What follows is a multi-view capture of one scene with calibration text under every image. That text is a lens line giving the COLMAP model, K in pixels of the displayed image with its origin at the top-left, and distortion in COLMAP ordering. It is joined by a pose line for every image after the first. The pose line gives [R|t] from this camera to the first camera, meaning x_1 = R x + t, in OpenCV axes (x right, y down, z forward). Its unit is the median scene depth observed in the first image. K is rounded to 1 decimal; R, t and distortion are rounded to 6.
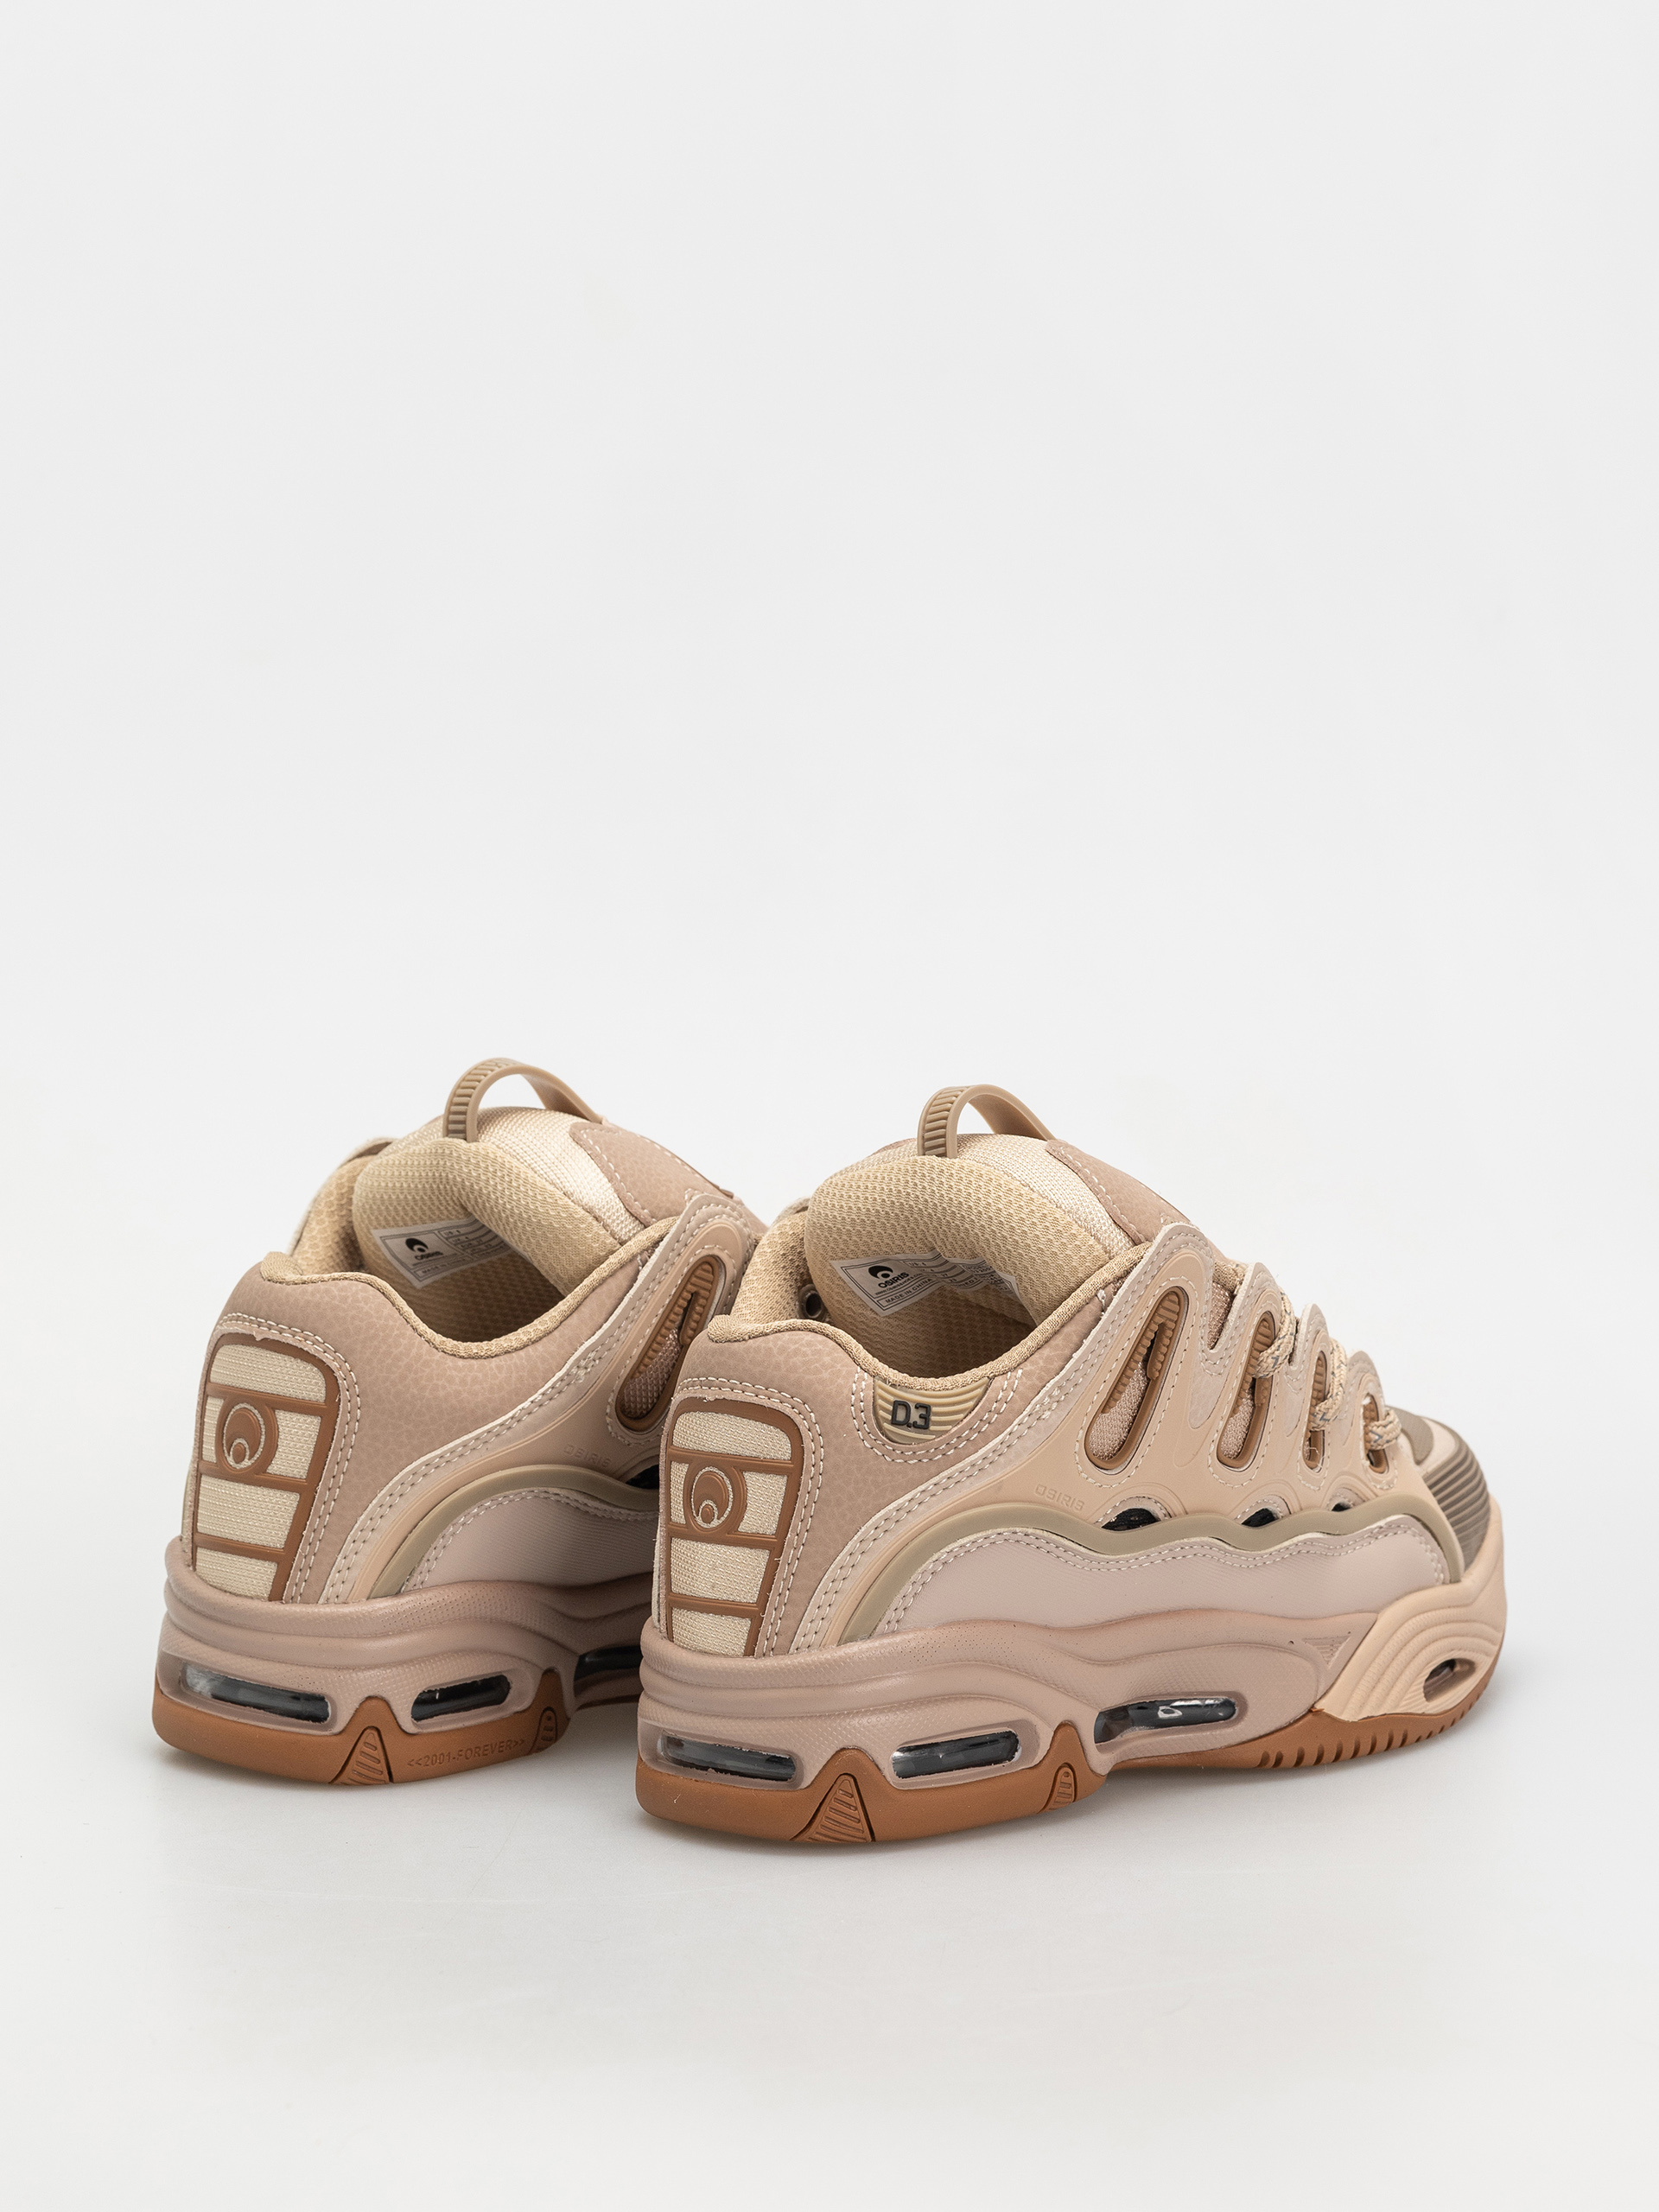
lens RADIAL K [[7194.9, 0, 826.0], [0, 7194.9, 1115.2], [0, 0, 1]] dist [0.041301, 0.000000]
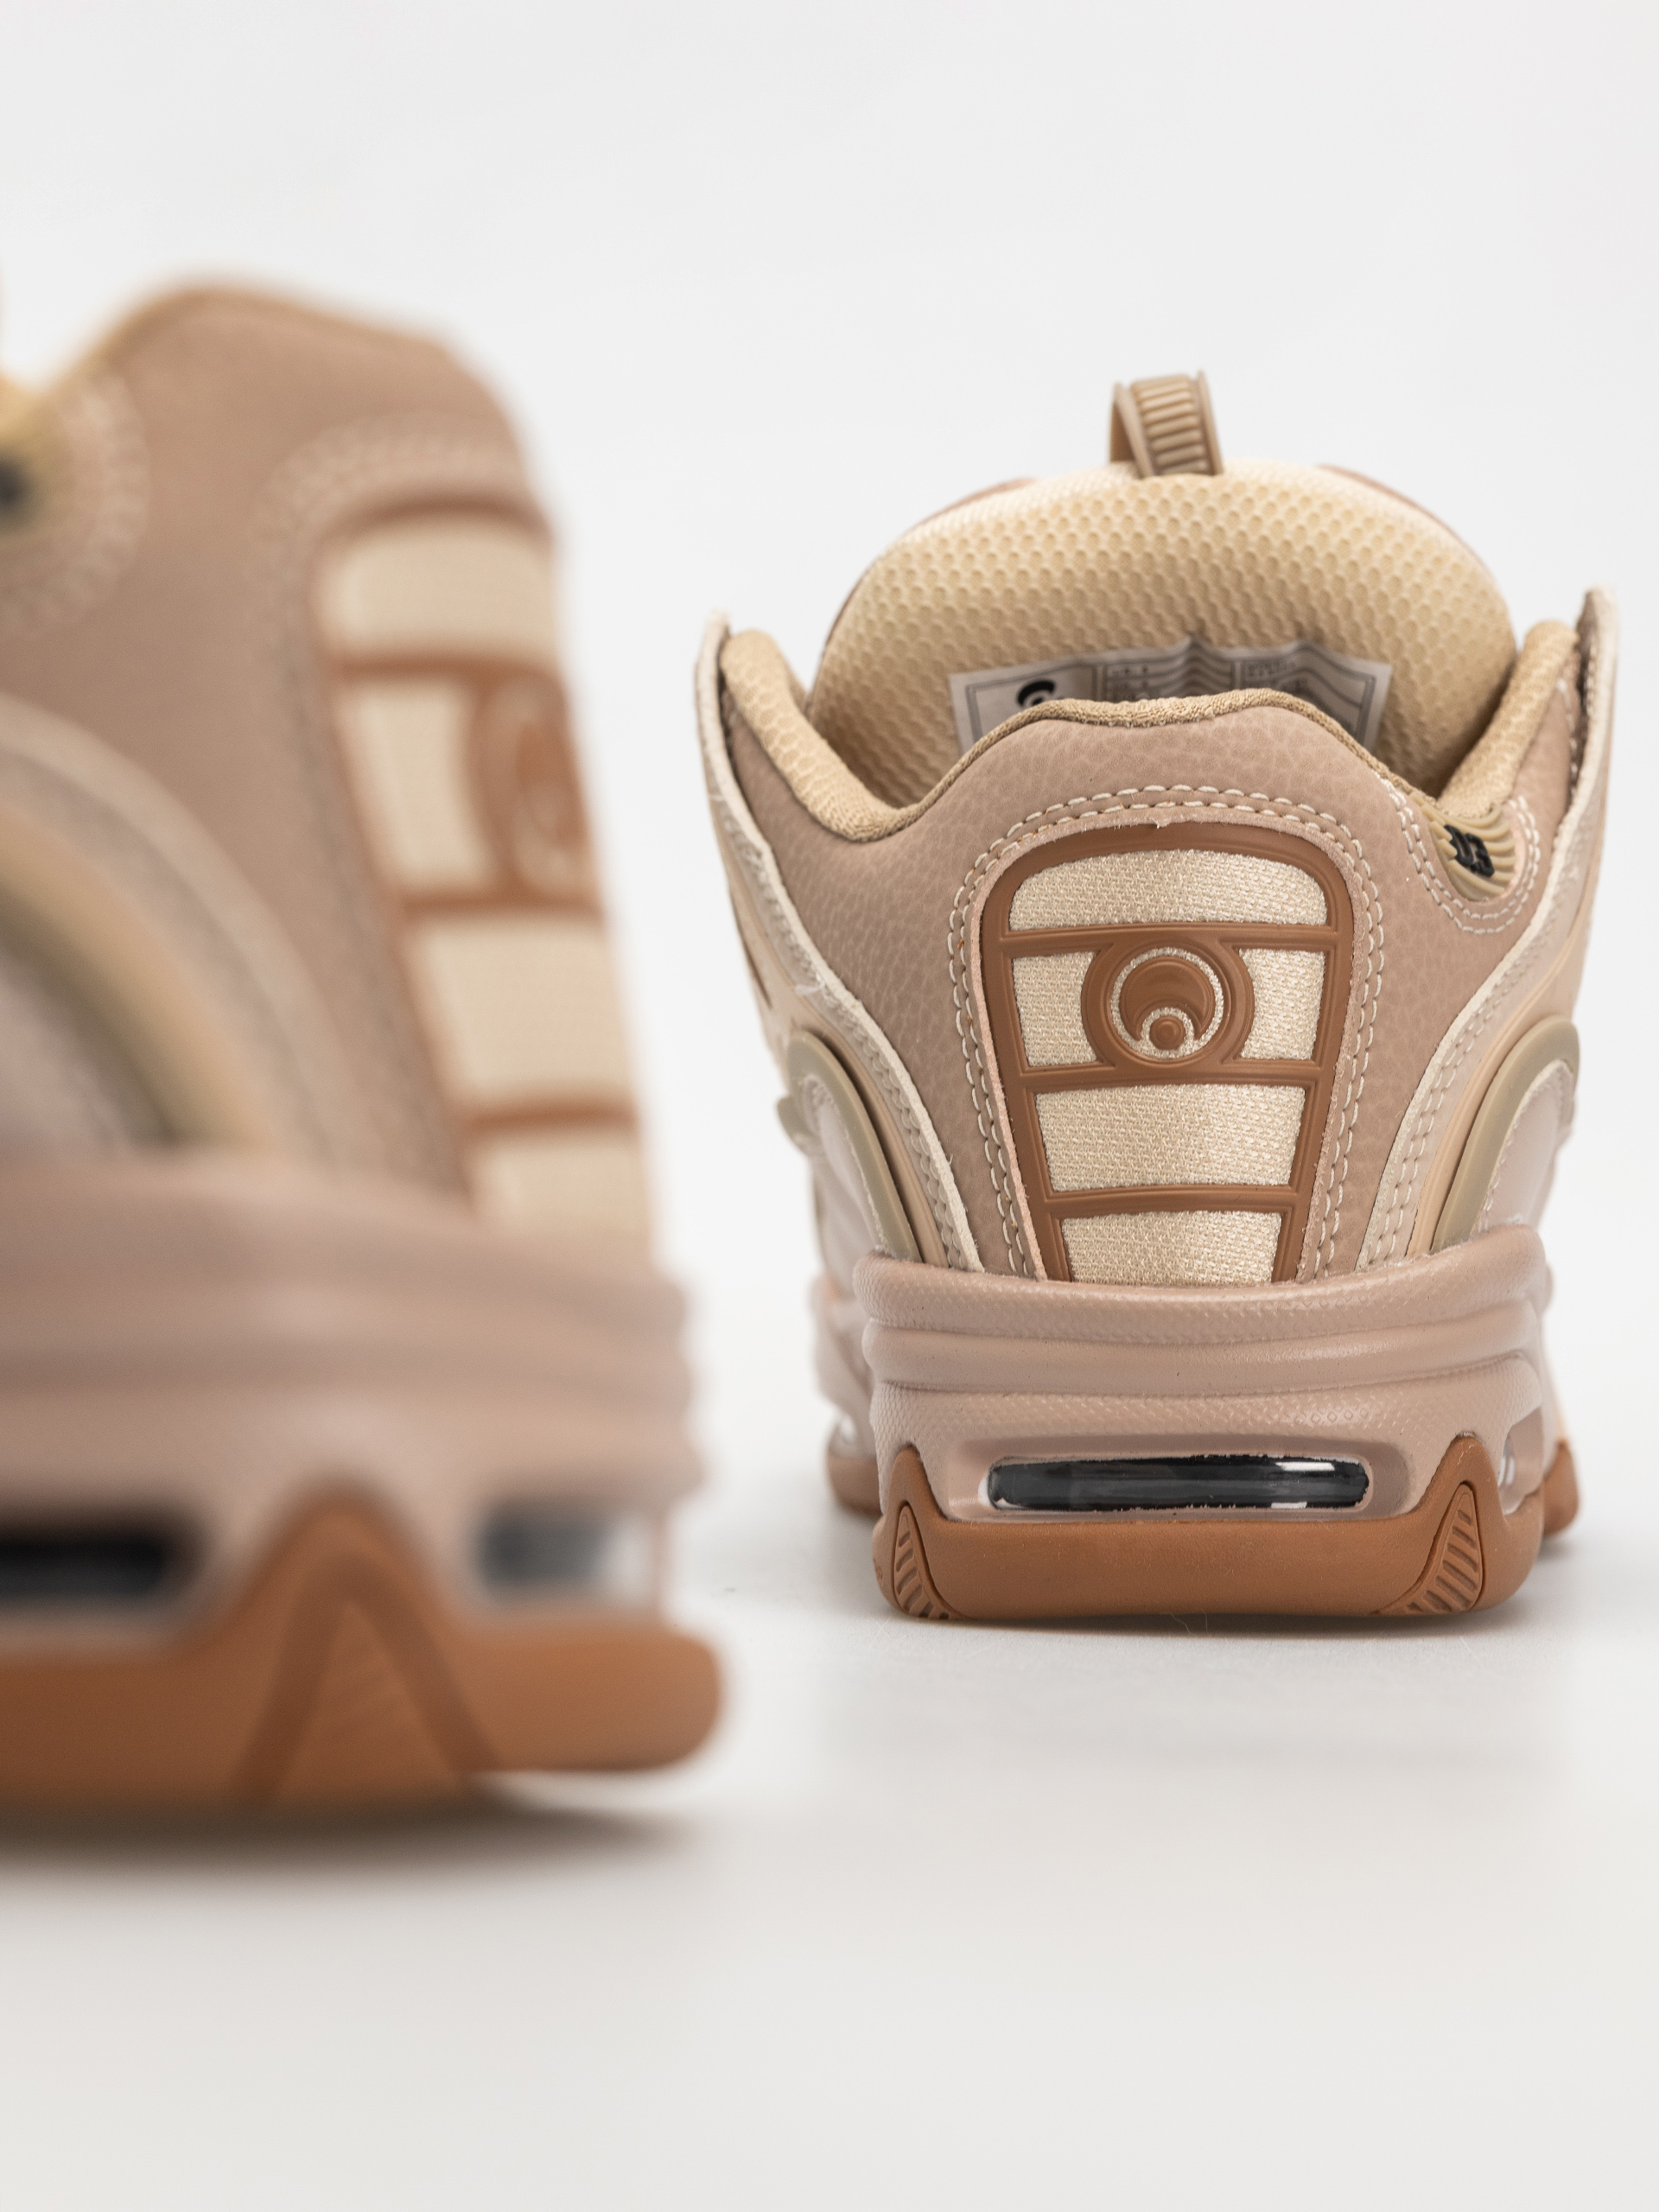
lens RADIAL K [[7194.9, 0, 828.9], [0, 7194.9, 1104.7], [0, 0, 1]] dist [0.041301, 0.000000]
pose [[0.735736, 0.012148, 0.677159, -0.404429], [0.065379, 0.993896, -0.088864, 0.107550], [-0.674105, 0.109652, 0.730451, 0.618599]]
